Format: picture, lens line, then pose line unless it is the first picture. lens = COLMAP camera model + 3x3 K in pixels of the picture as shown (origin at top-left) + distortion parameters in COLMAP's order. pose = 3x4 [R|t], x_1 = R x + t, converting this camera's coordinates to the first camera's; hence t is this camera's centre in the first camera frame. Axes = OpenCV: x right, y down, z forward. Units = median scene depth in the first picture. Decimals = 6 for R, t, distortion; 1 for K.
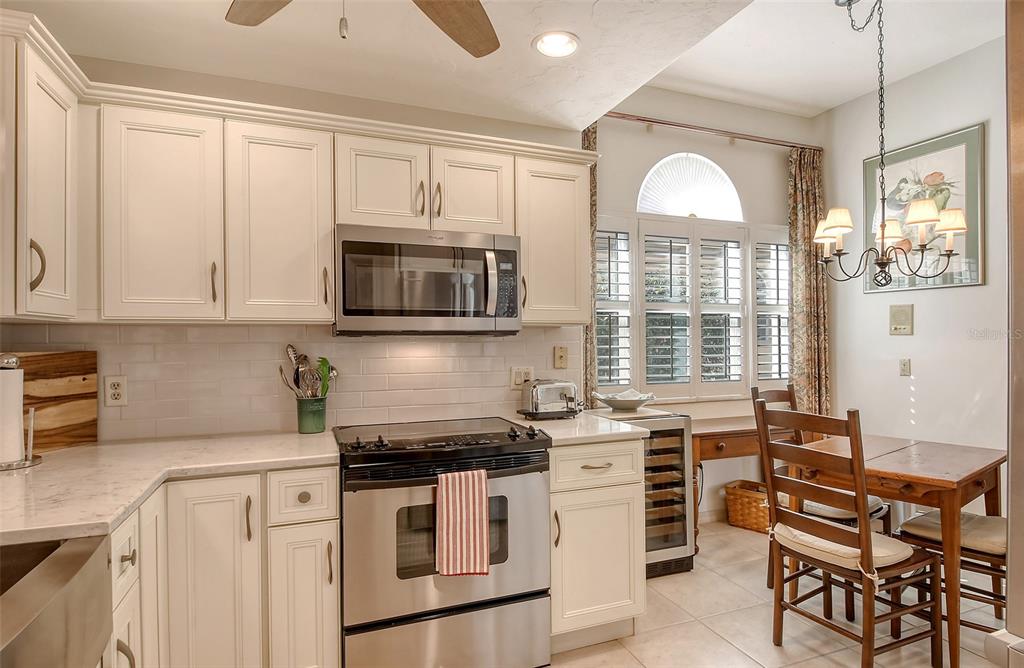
lens RADIAL K [[545.2, 0, 519.4], [0, 545.2, 329.4], [0, 0, 1]] dist [0.002498, -0.000628]
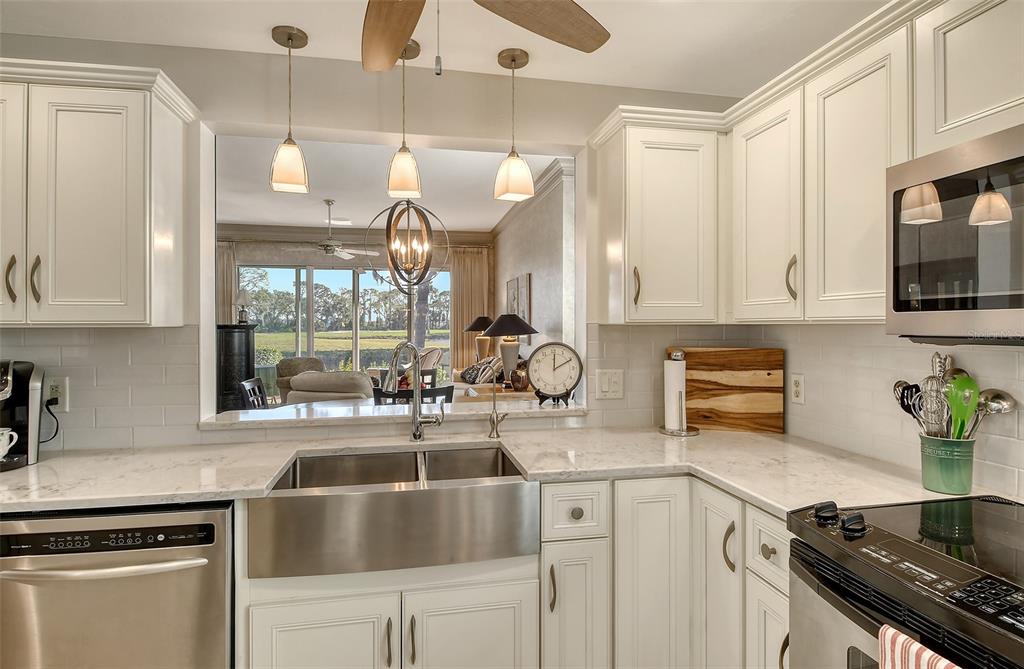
lens RADIAL K [[554.7, 0, 535.8], [0, 554.7, 320.7], [0, 0, 1]] dist [-0.001919, -0.001994]
pose [[-0.138858, -0.002810, -0.990308, 0.212359], [0.022025, 0.999740, -0.005925, -0.011320], [0.990067, -0.022634, -0.138760, 0.391440]]
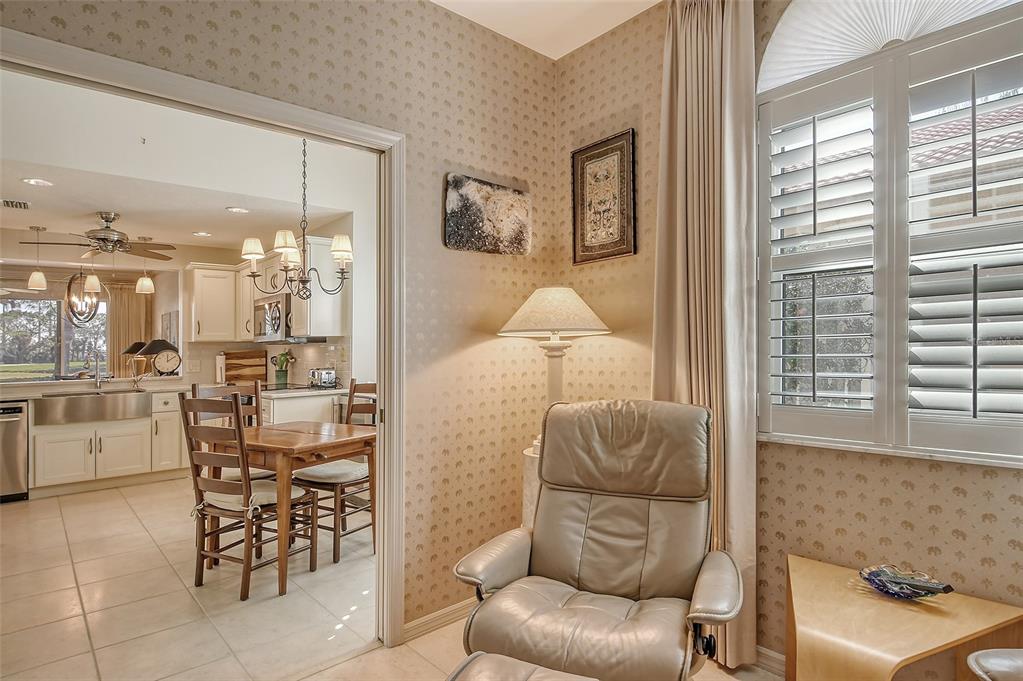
lens RADIAL K [[544.6, 0, 547.7], [0, 544.6, 335.6], [0, 0, 1]] dist [-0.002311, -0.016255]
pose [[0.389671, -0.022989, -0.920667, 1.424120], [0.035461, 0.999322, -0.009944, 0.024540], [0.920271, -0.028773, 0.390222, 0.724037]]
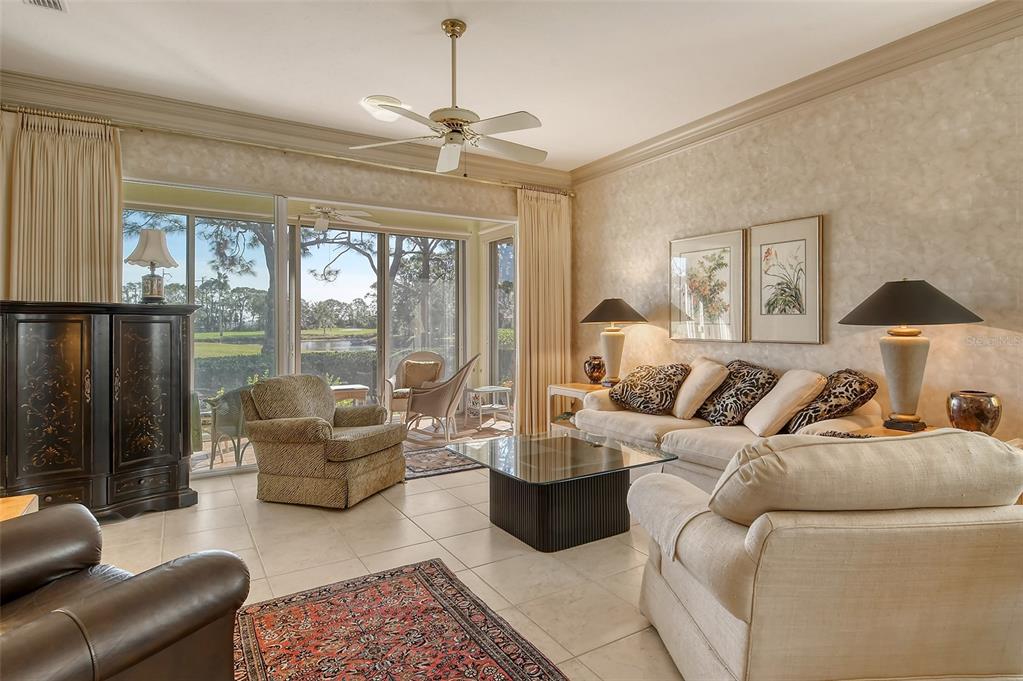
lens RADIAL K [[547.7, 0, 526.5], [0, 547.7, 323.4], [0, 0, 1]] dist [0.014355, -0.001771]
pose [[0.196207, -0.001097, -0.980562, -0.751758], [0.020484, 0.999786, 0.002980, 0.007746], [0.980349, -0.020670, 0.196188, -0.657611]]
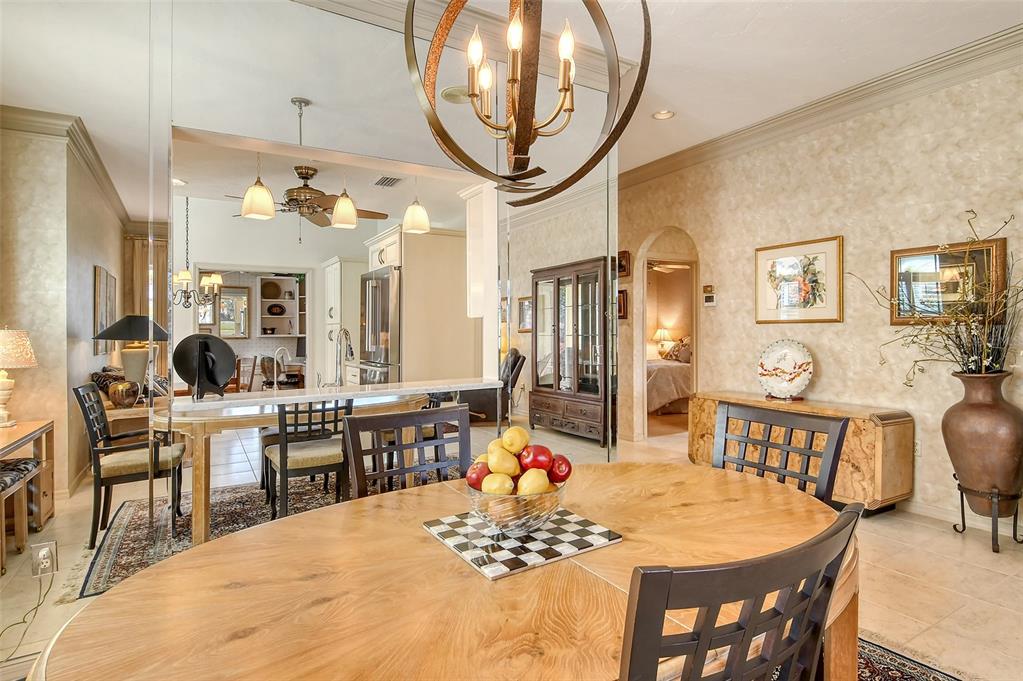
lens RADIAL K [[539.5, 0, 532.3], [0, 539.5, 330.4], [0, 0, 1]] dist [0.017581, -0.028538]
pose [[-0.199183, 0.006483, 0.979941, -1.168265], [-0.006706, 0.999946, -0.007978, 0.013268], [-0.979939, -0.008161, -0.199128, 0.072380]]
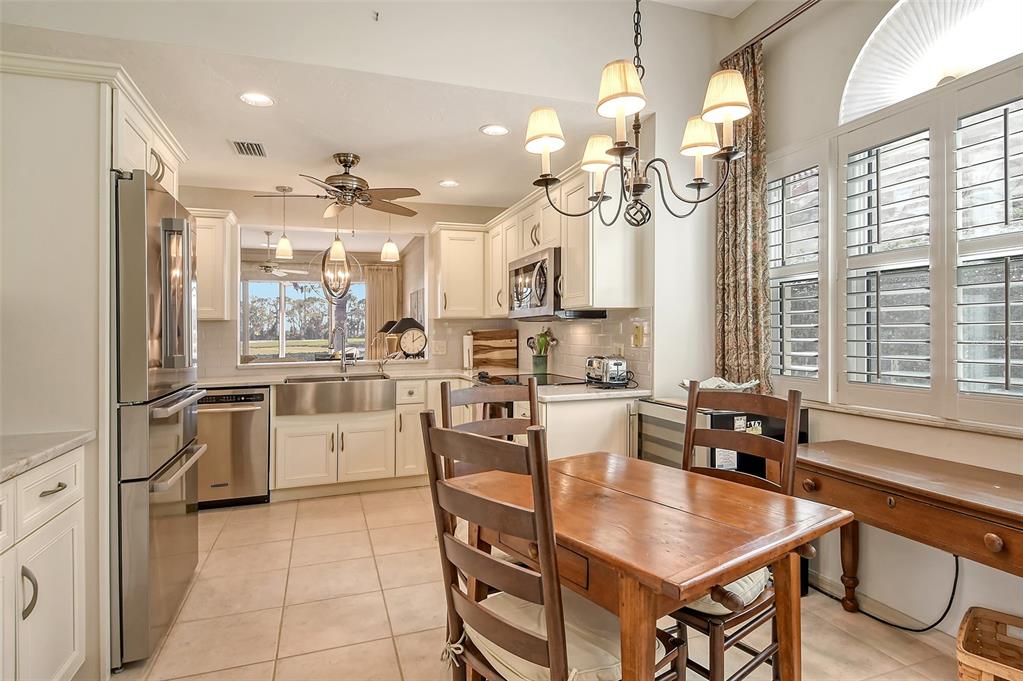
lens RADIAL K [[551.6, 0, 539.9], [0, 551.6, 314.0], [0, 0, 1]] dist [0.002683, -0.000373]
pose [[0.006449, -0.028130, -0.999583, 0.911319], [0.031455, 0.999115, -0.027914, 0.024552], [0.999484, -0.031261, 0.007328, 0.625301]]
